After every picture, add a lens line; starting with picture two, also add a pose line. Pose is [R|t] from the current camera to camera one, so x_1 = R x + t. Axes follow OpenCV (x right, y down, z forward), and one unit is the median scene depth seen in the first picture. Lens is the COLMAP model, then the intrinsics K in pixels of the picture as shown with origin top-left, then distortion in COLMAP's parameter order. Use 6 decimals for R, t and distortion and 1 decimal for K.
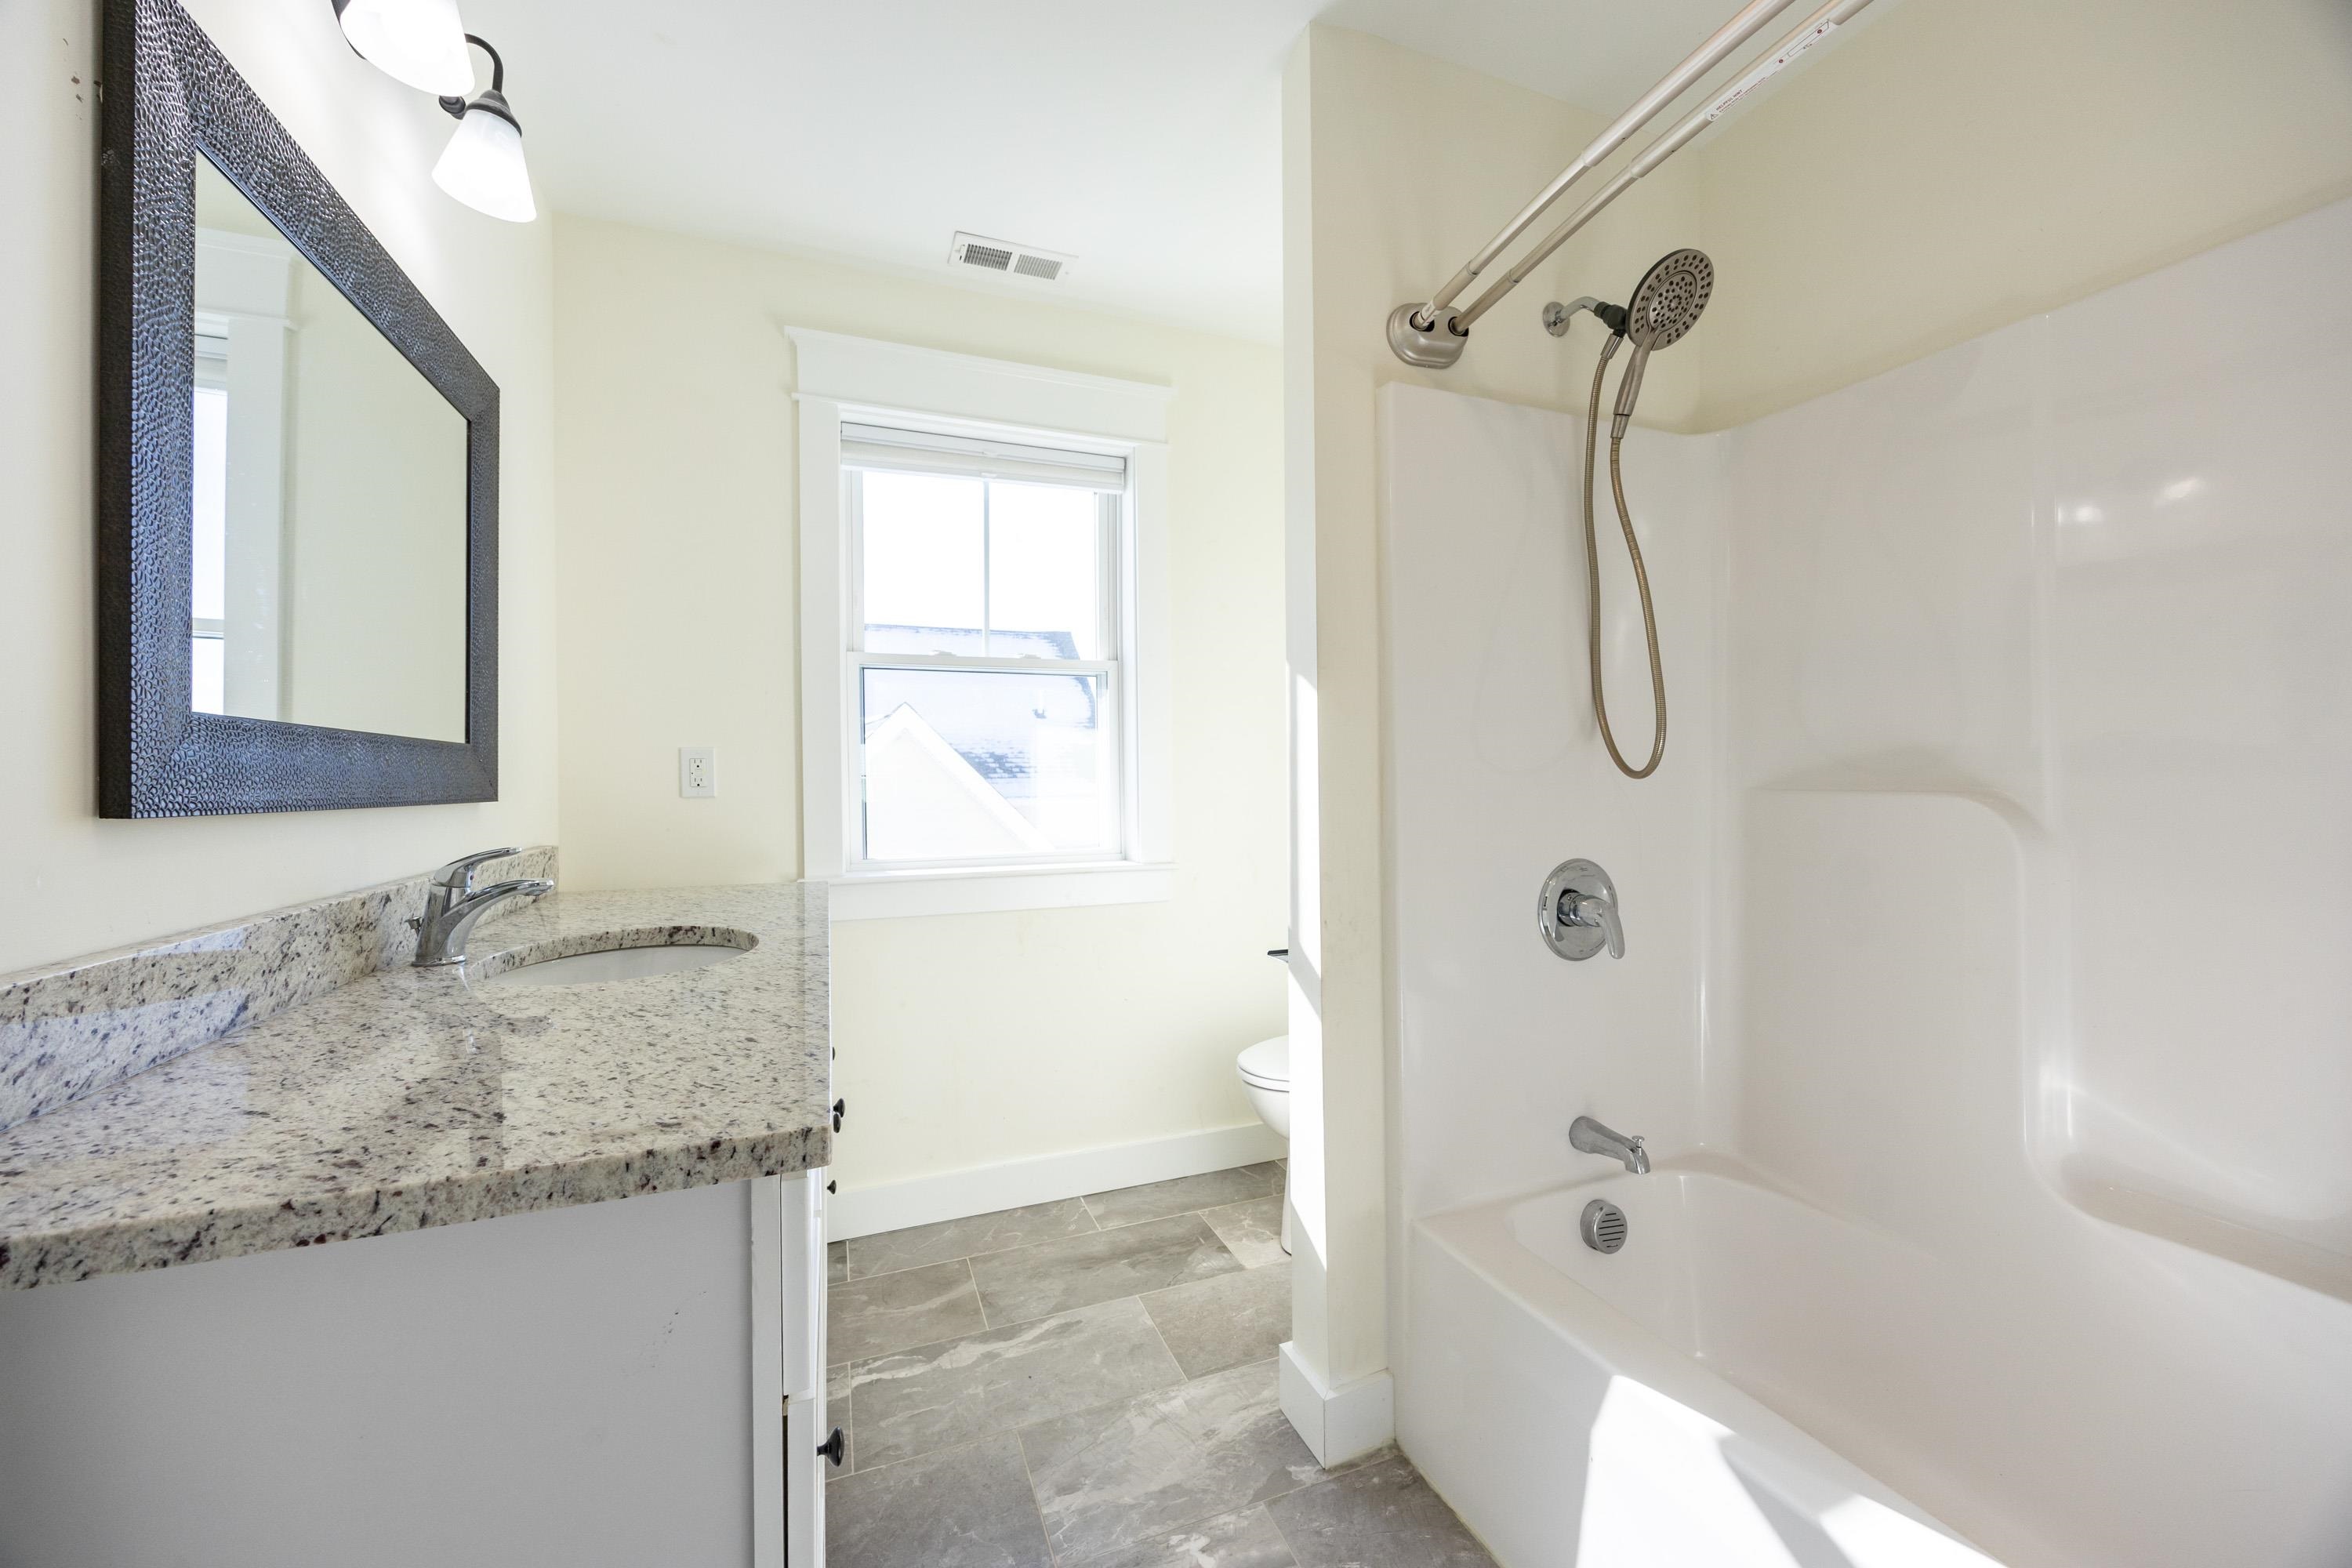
lens RADIAL K [[934.2, 0, 1184.3], [0, 934.2, 777.3], [0, 0, 1]] dist [-0.000489, 0.000041]
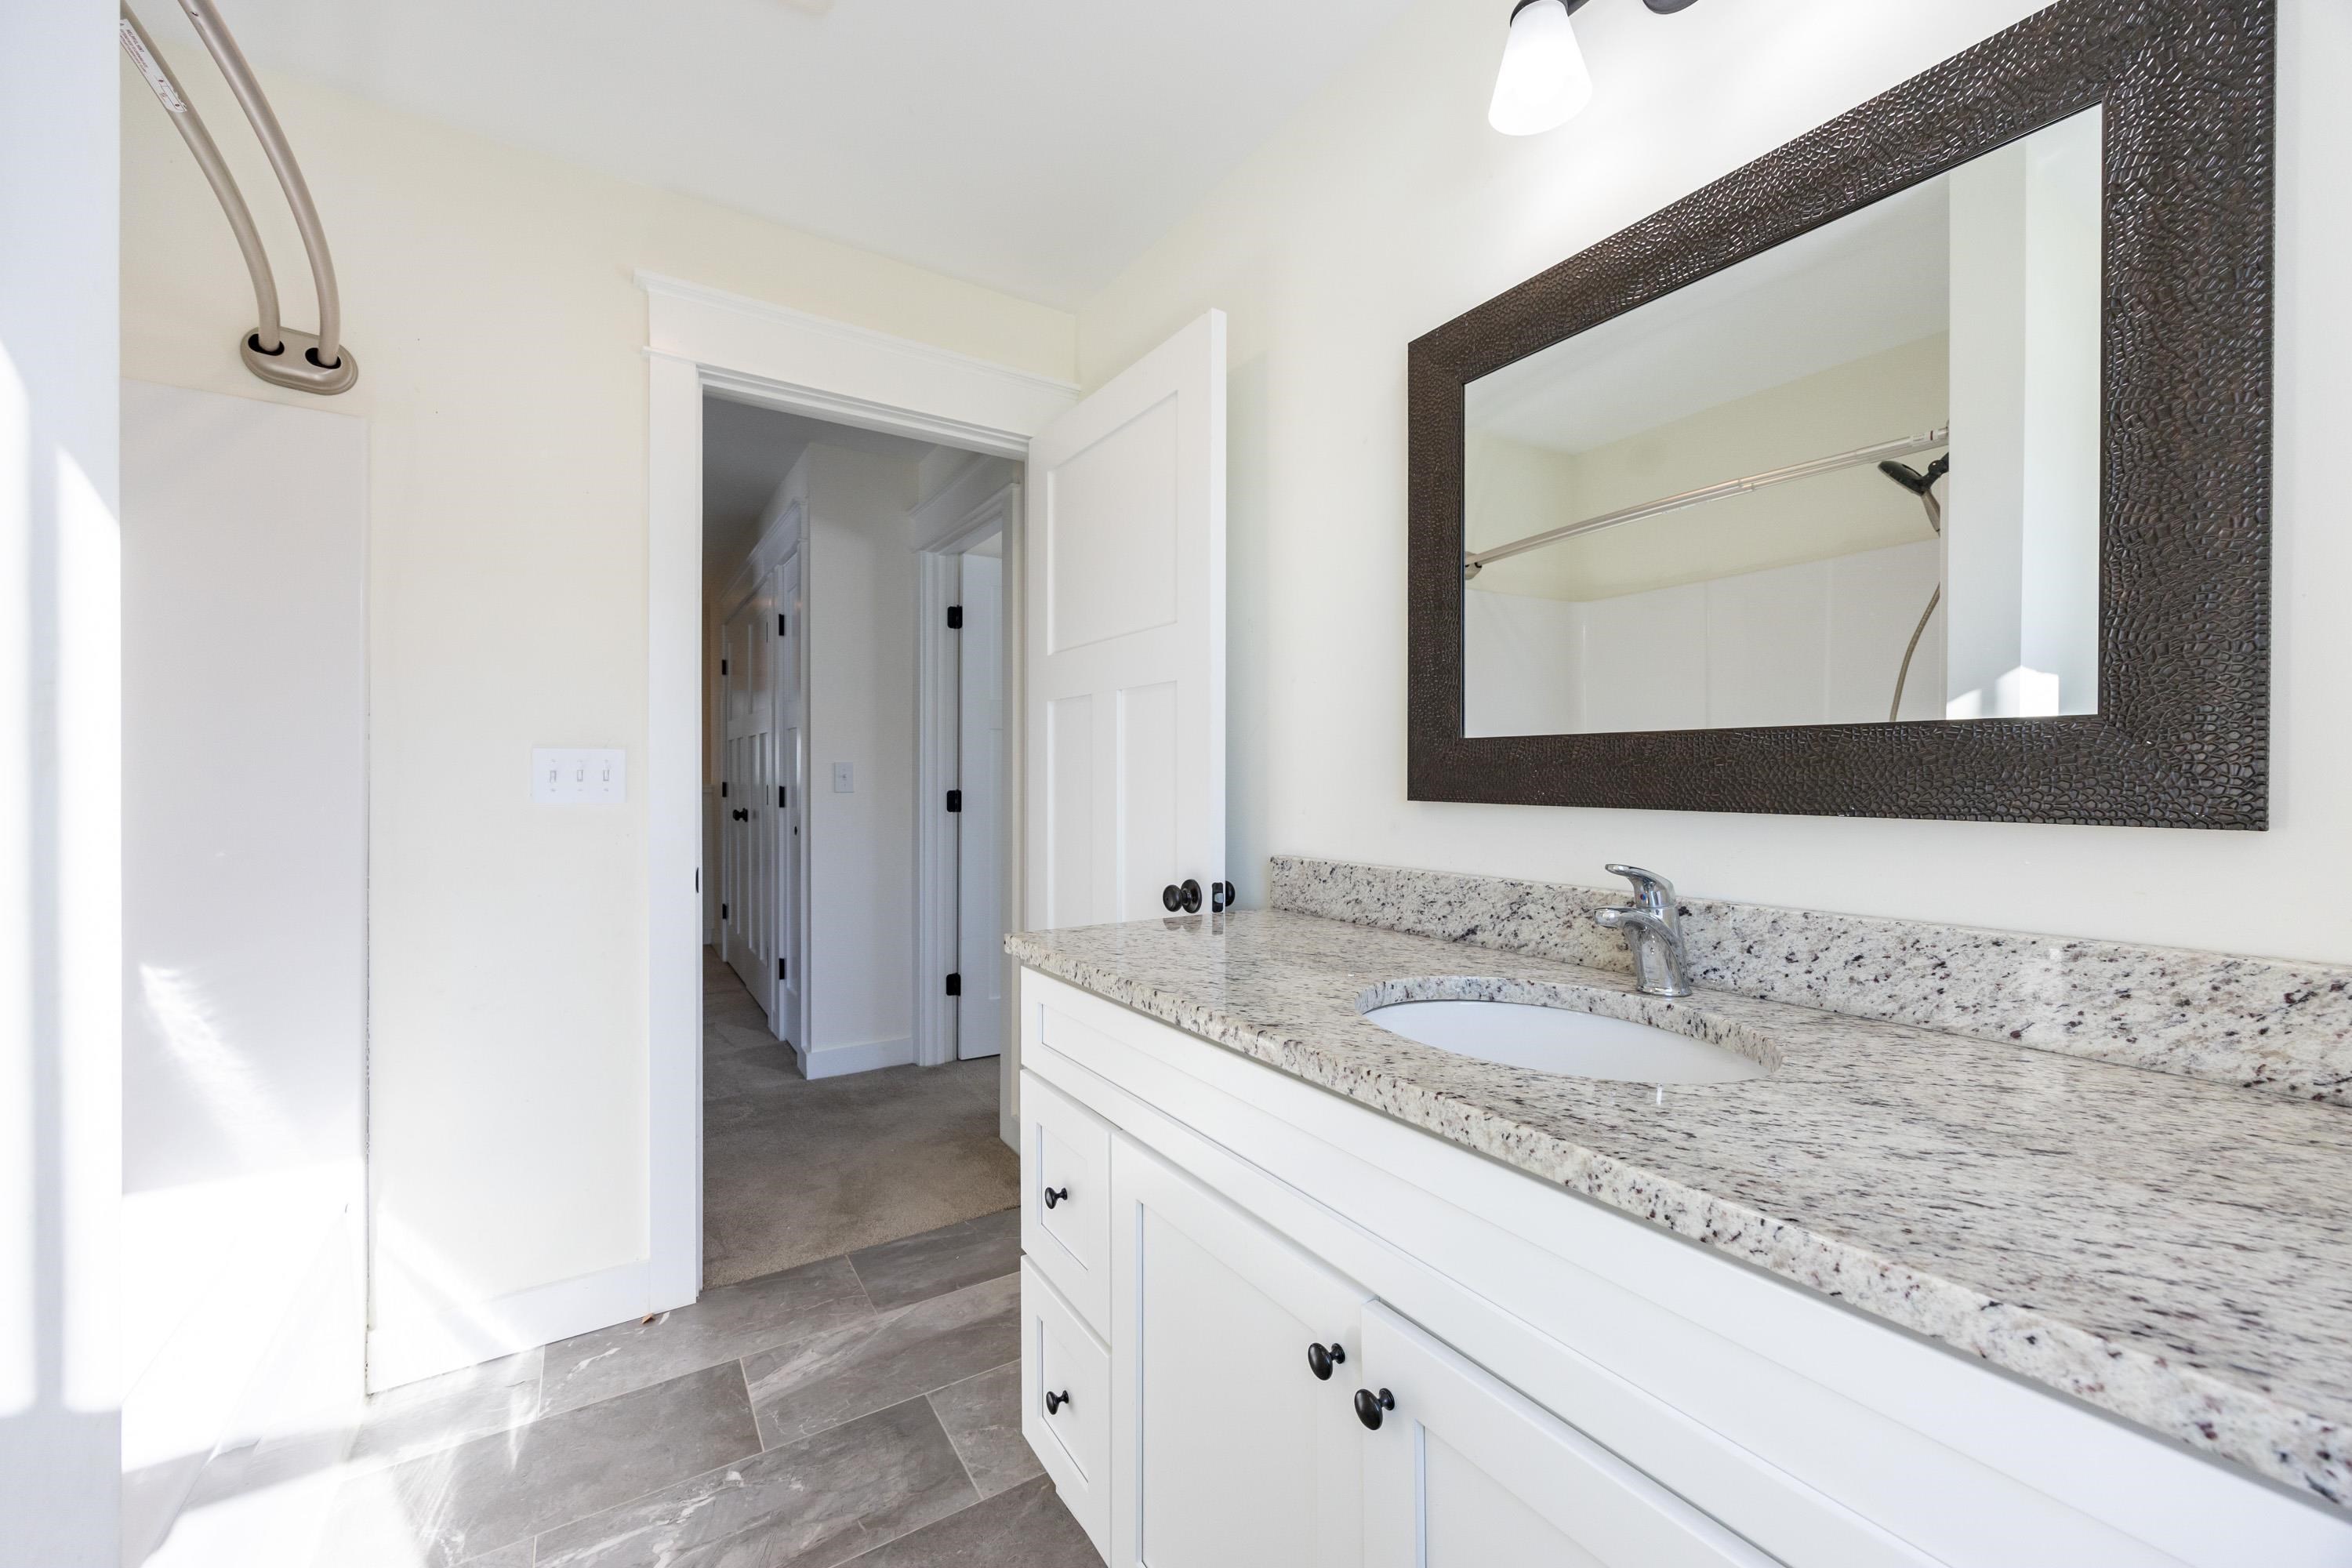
lens RADIAL K [[934.2, 0, 1184.3], [0, 934.2, 777.3], [0, 0, 1]] dist [-0.000489, 0.000041]
pose [[-0.982317, 0.000474, -0.187225, -0.253450], [0.001649, 0.999980, -0.006117, 0.006997], [0.187219, -0.006318, -0.982298, 2.197584]]
